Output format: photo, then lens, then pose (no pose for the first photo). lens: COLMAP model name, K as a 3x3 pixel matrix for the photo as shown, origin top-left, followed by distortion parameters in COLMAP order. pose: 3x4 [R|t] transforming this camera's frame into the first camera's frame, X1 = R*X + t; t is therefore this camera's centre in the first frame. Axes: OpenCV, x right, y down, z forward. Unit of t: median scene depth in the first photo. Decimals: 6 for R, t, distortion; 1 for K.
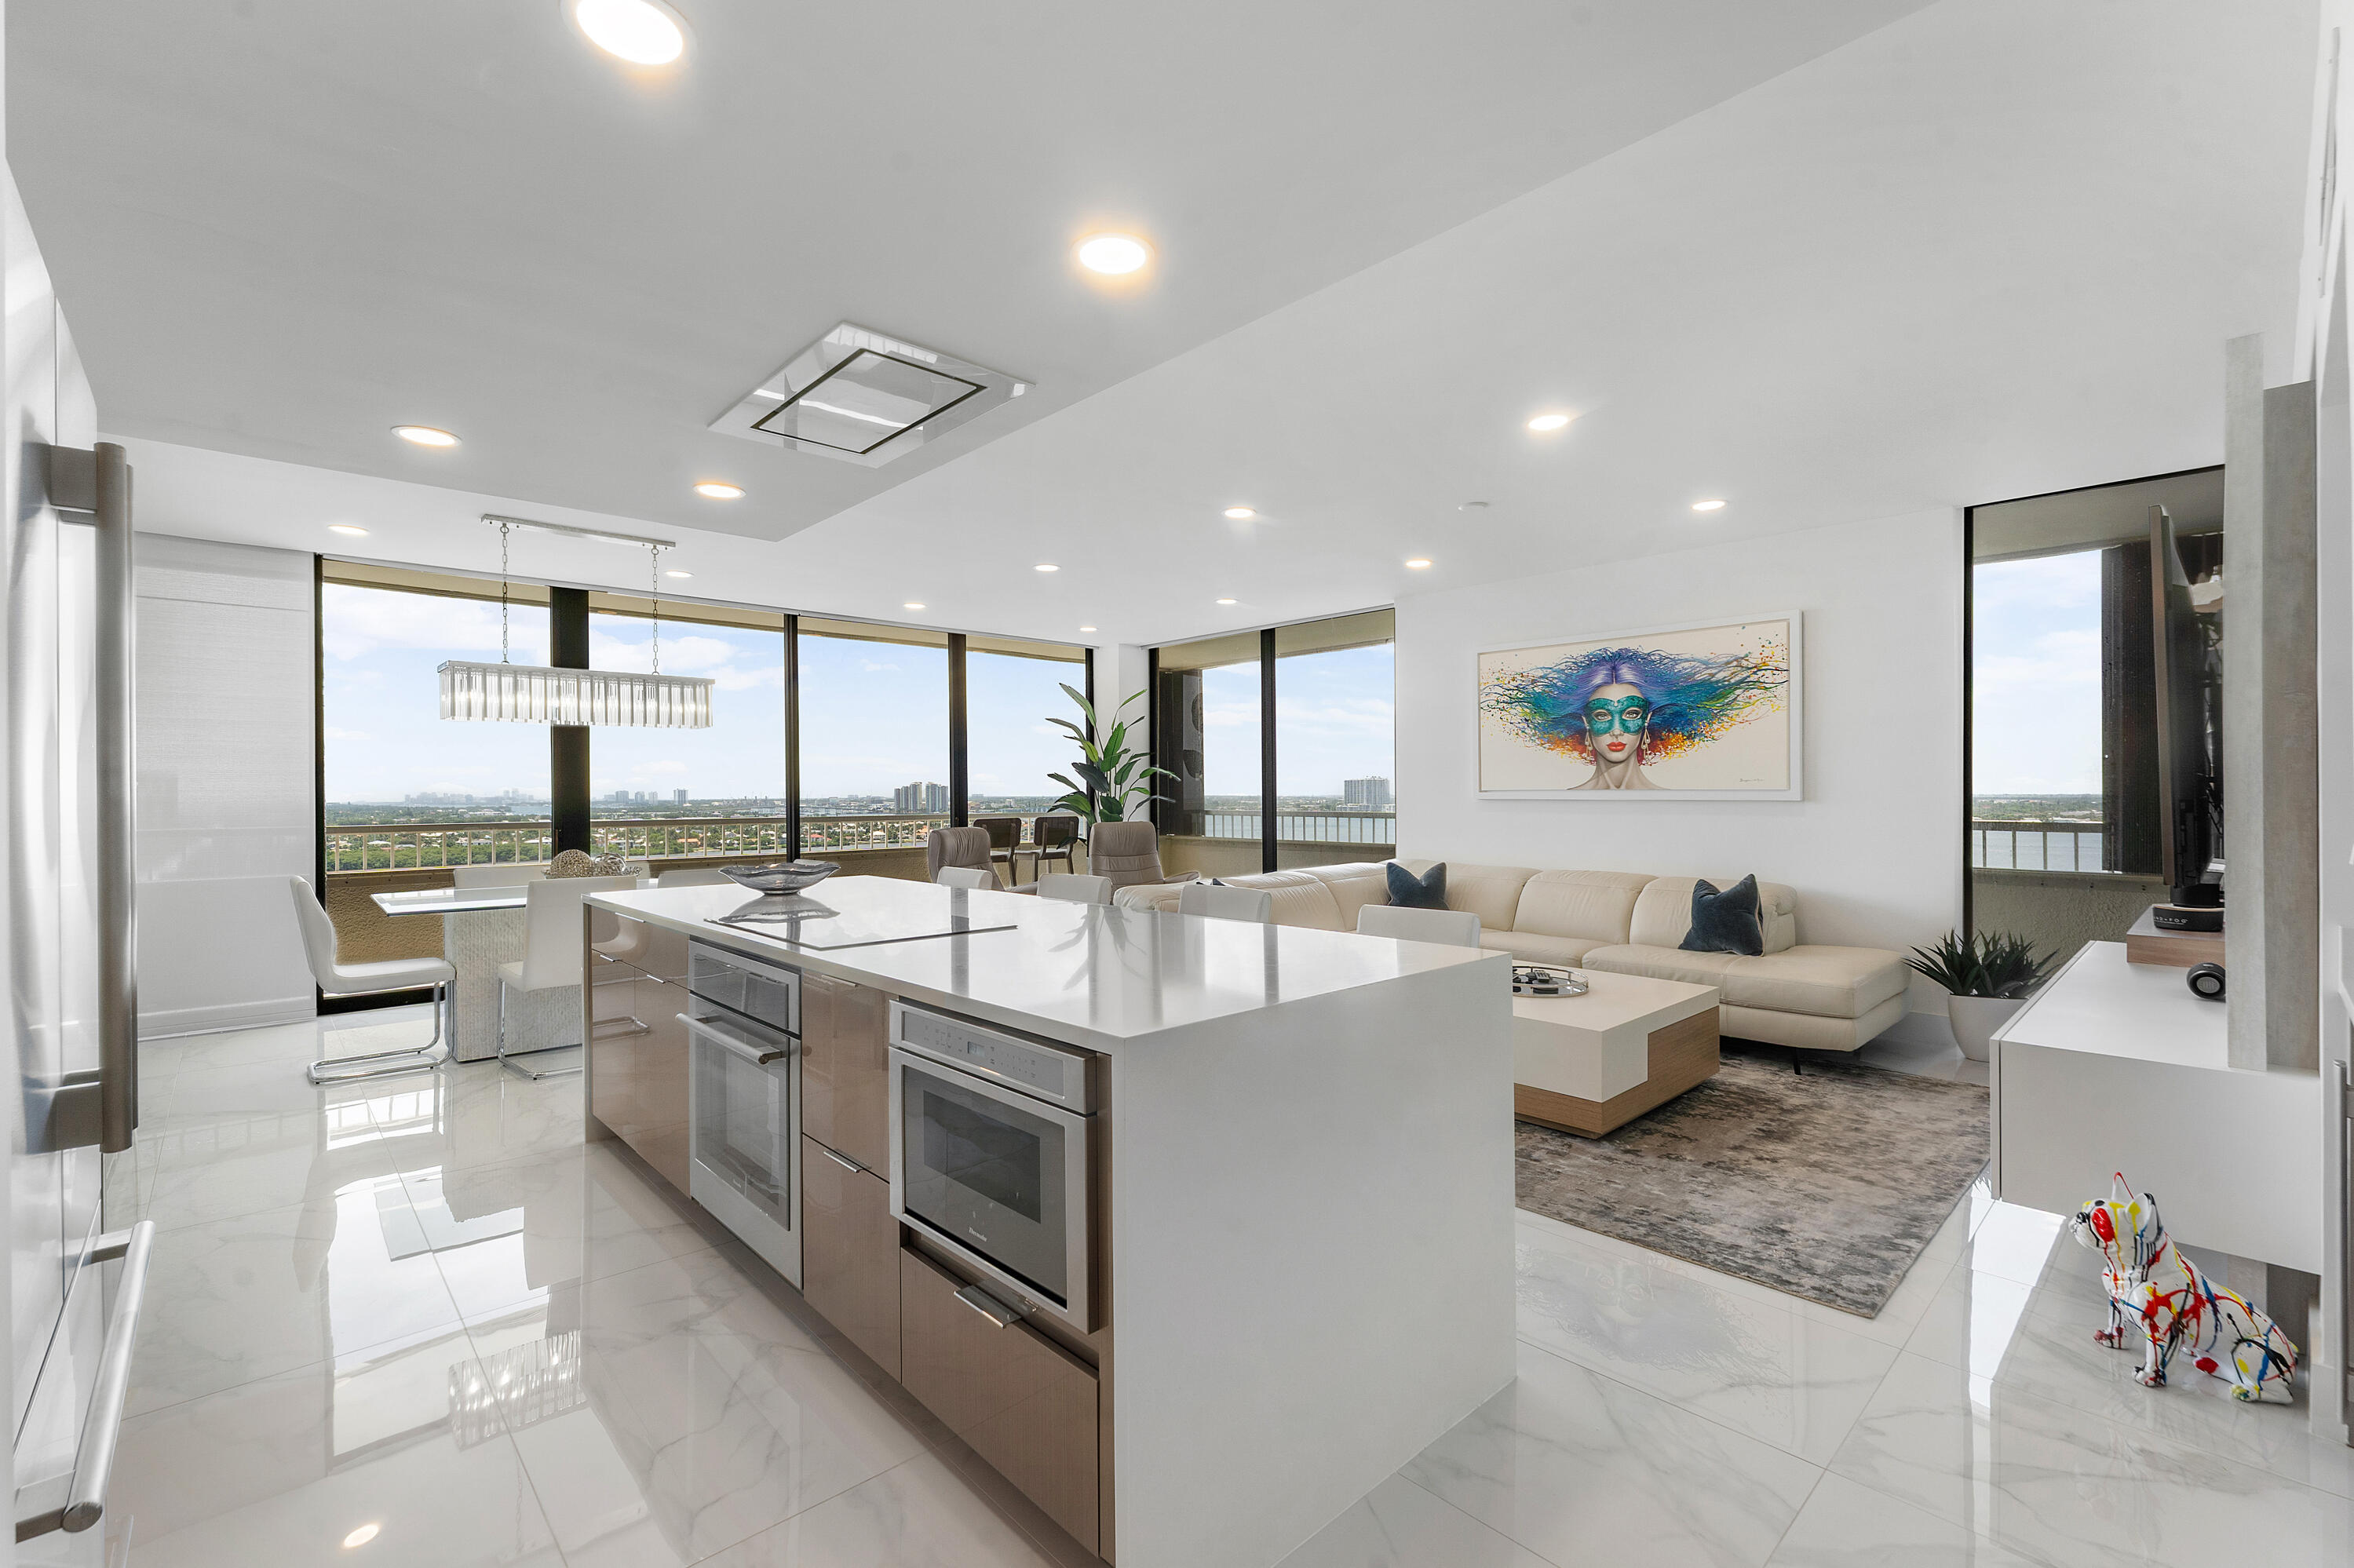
lens RADIAL K [[1001.5, 0, 1183.5], [0, 1001.5, 793.6], [0, 0, 1]] dist [-0.000387, 0.000049]
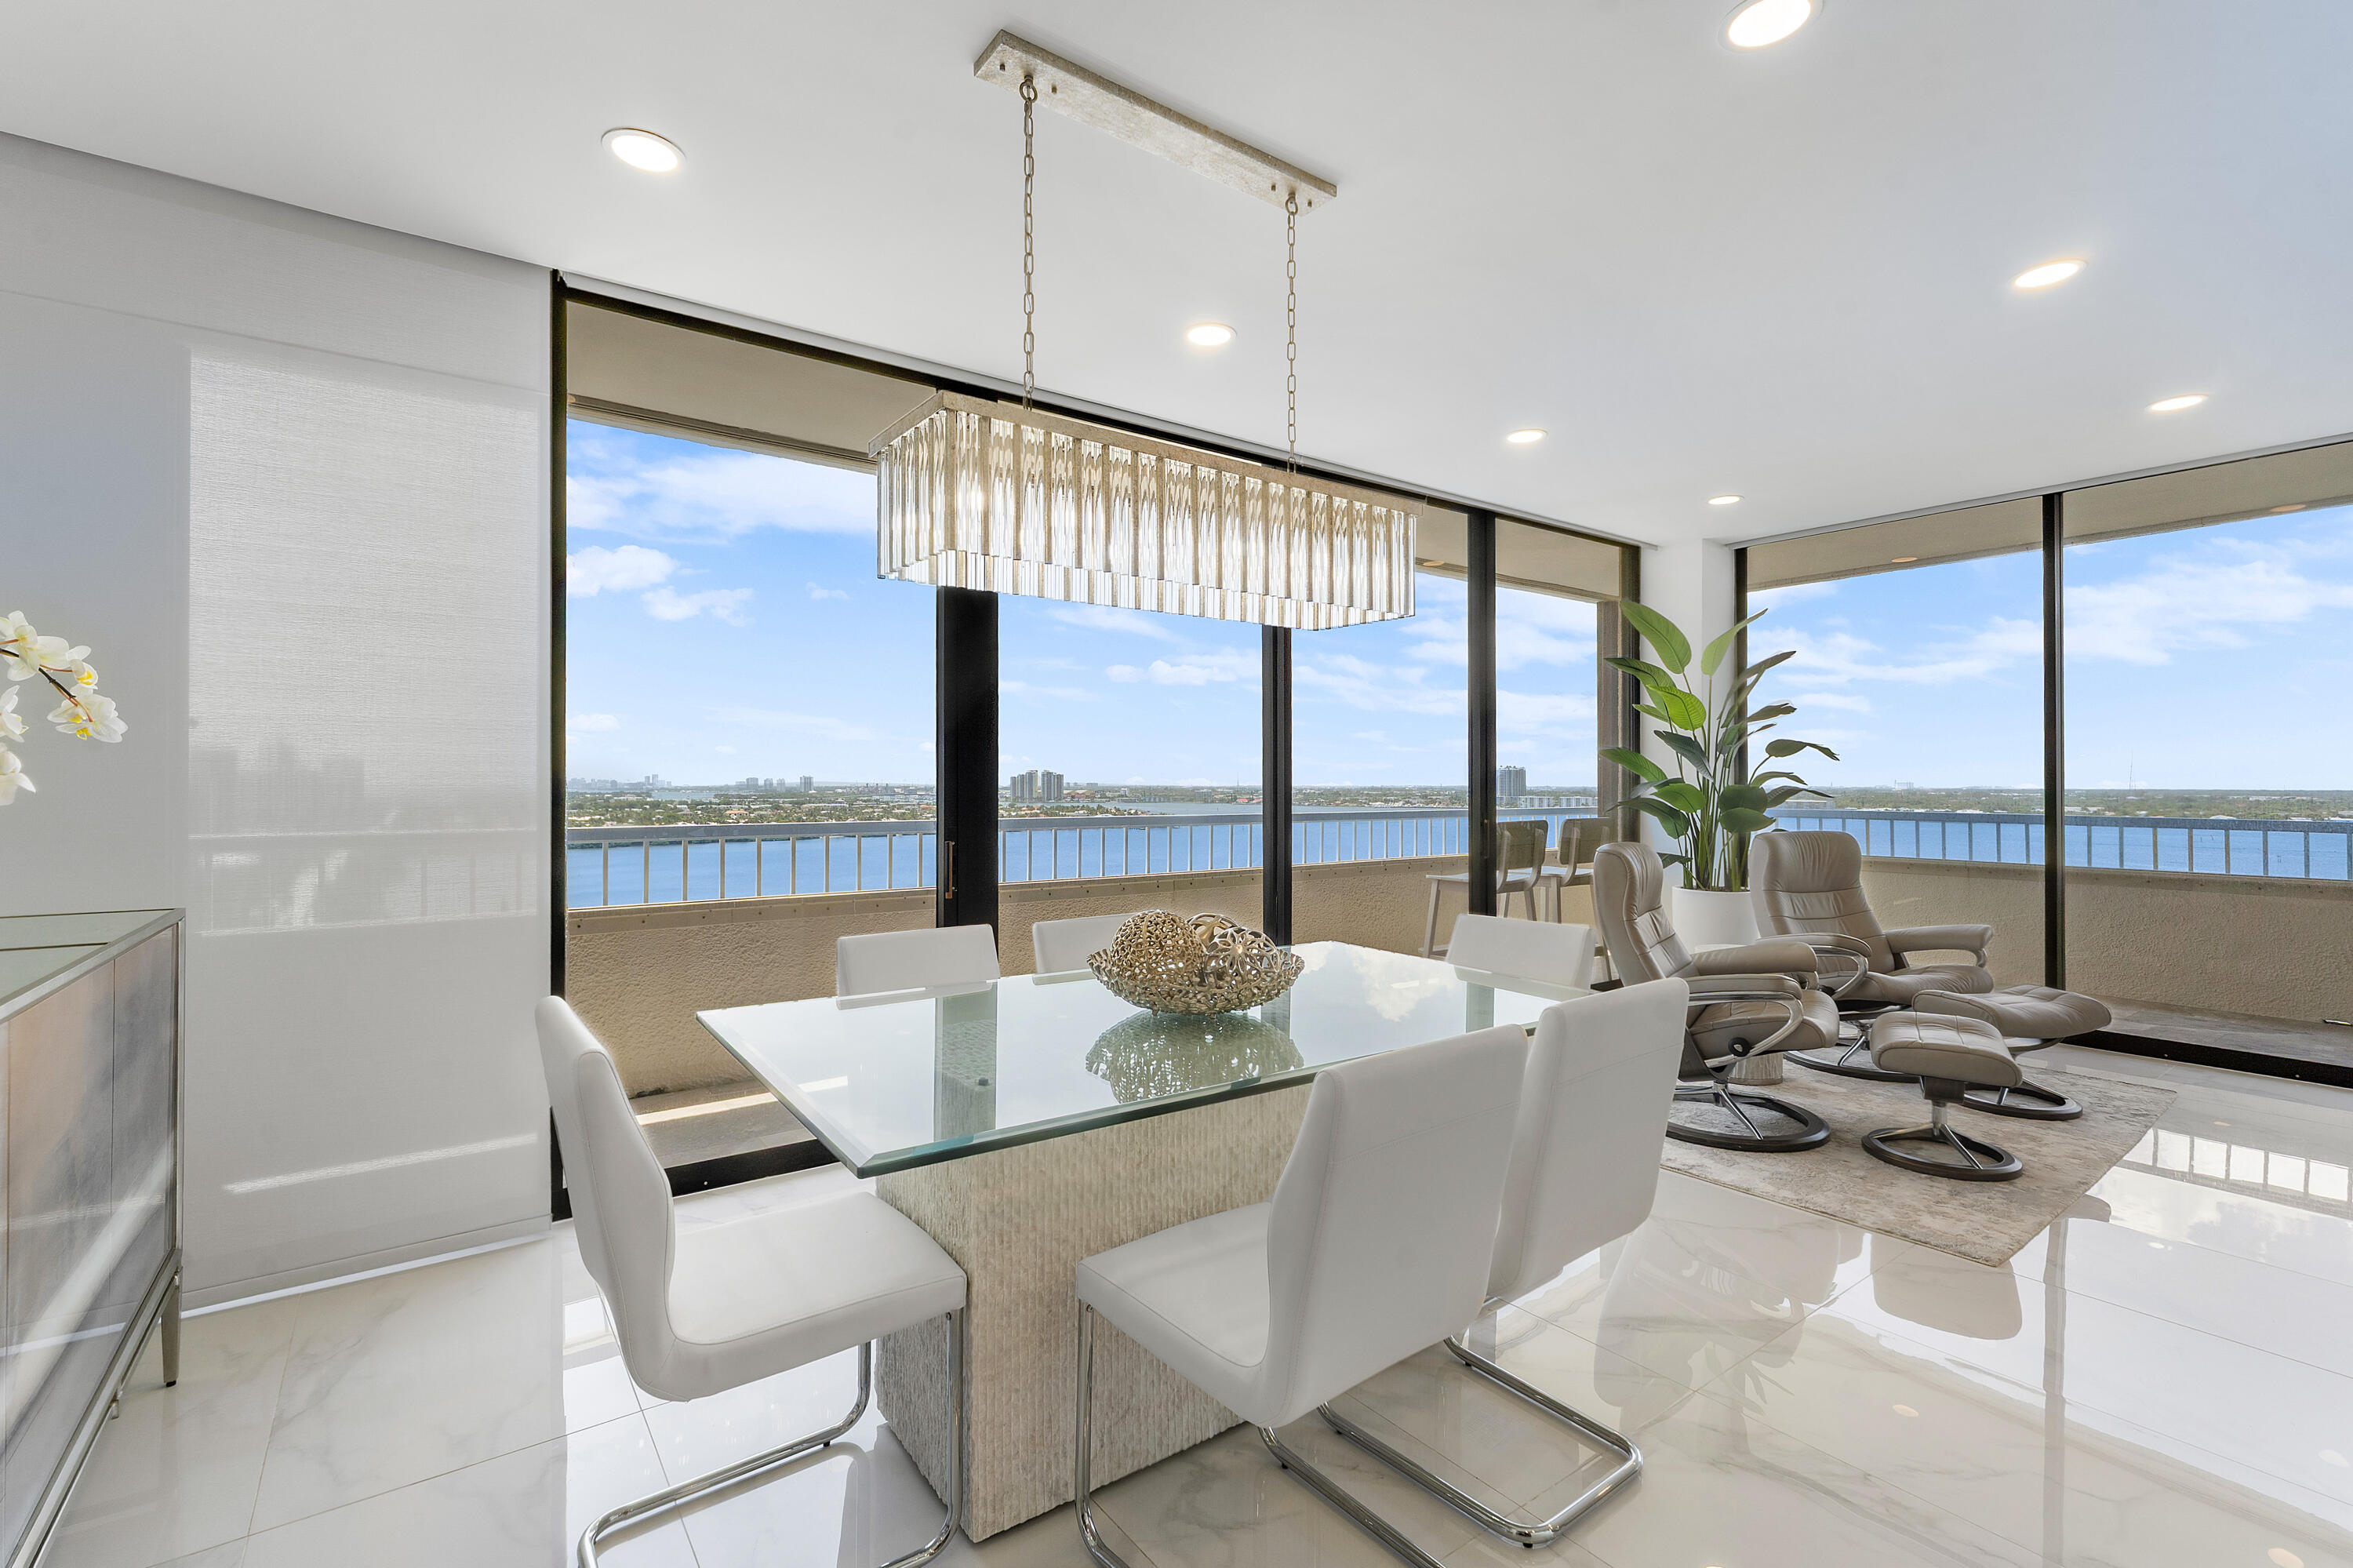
lens RADIAL K [[1037.0, 0, 1176.5], [0, 1037.0, 784.0], [0, 0, 1]] dist [-0.000215, -0.000397]
pose [[0.992456, 0.006398, -0.122436, -0.443326], [-0.006301, 0.999979, 0.001183, 0.003499], [0.122441, -0.000403, 0.992476, 0.472361]]
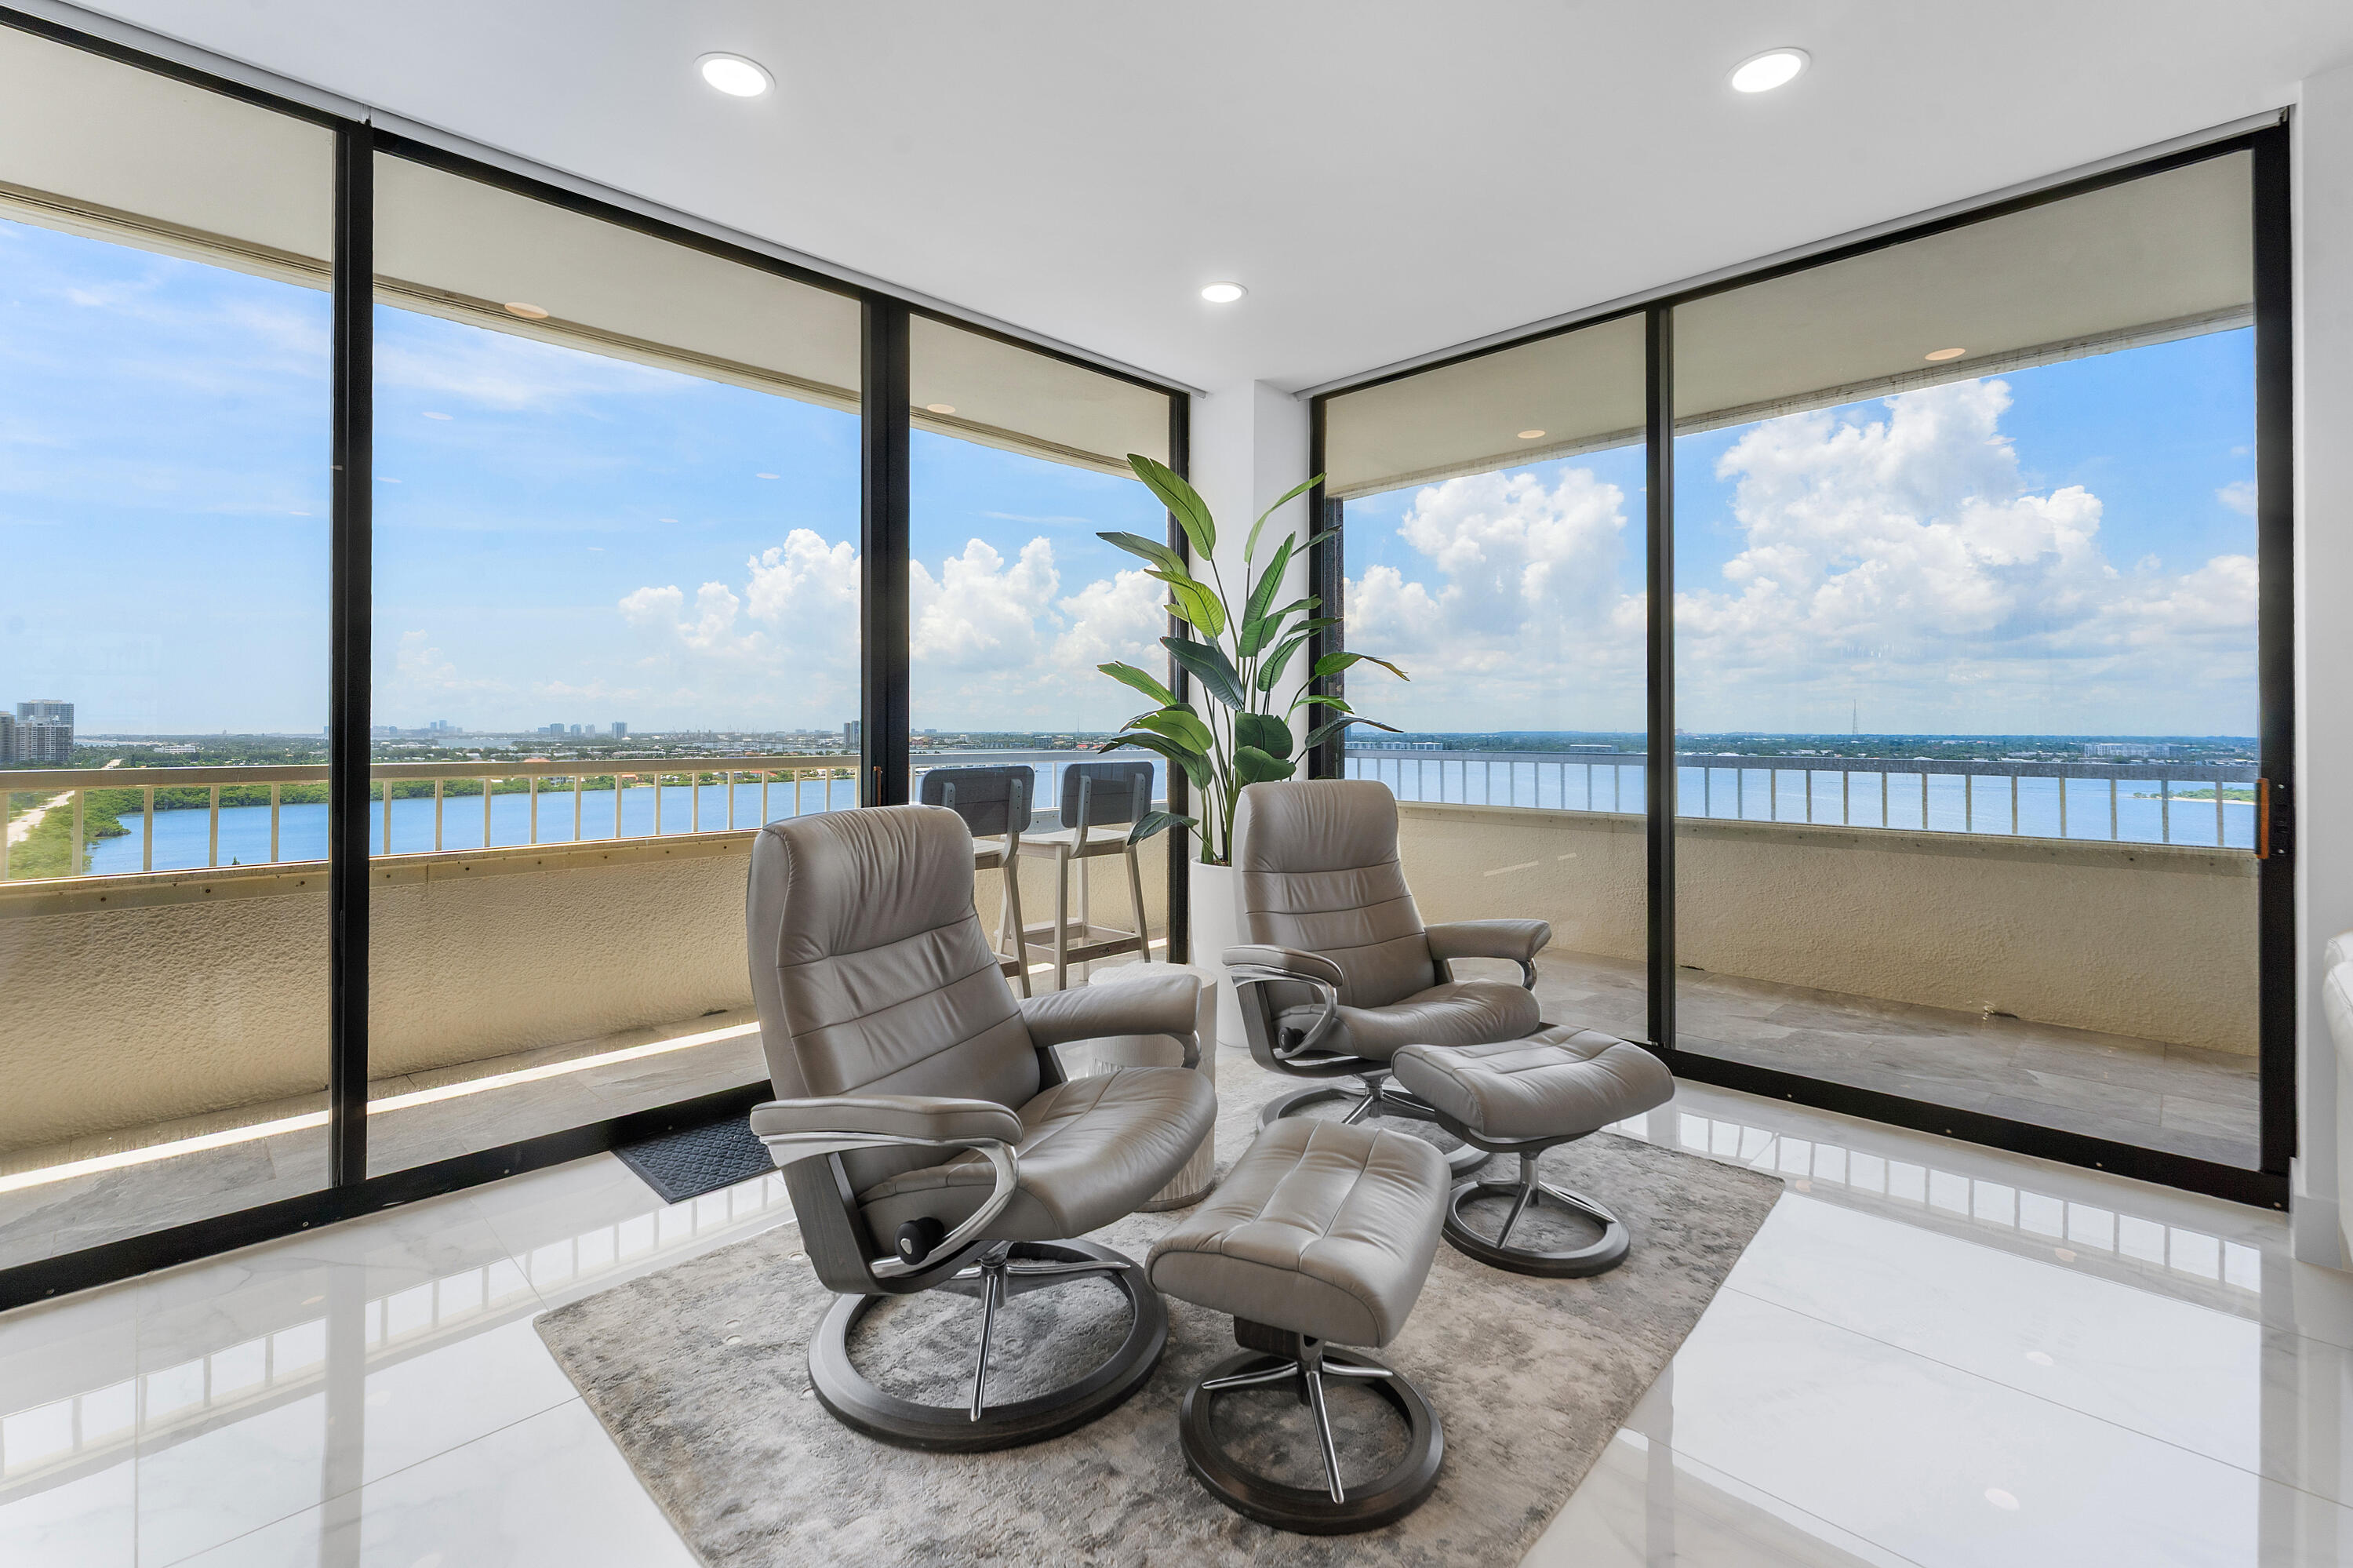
lens RADIAL K [[1021.2, 0, 1183.5], [0, 1021.2, 723.9], [0, 0, 1]] dist [-0.001493, -0.000370]
pose [[0.999183, 0.006179, 0.039941, -0.162803], [-0.005937, 0.999963, -0.006184, 0.012177], [-0.039978, 0.005942, 0.999183, 0.786341]]
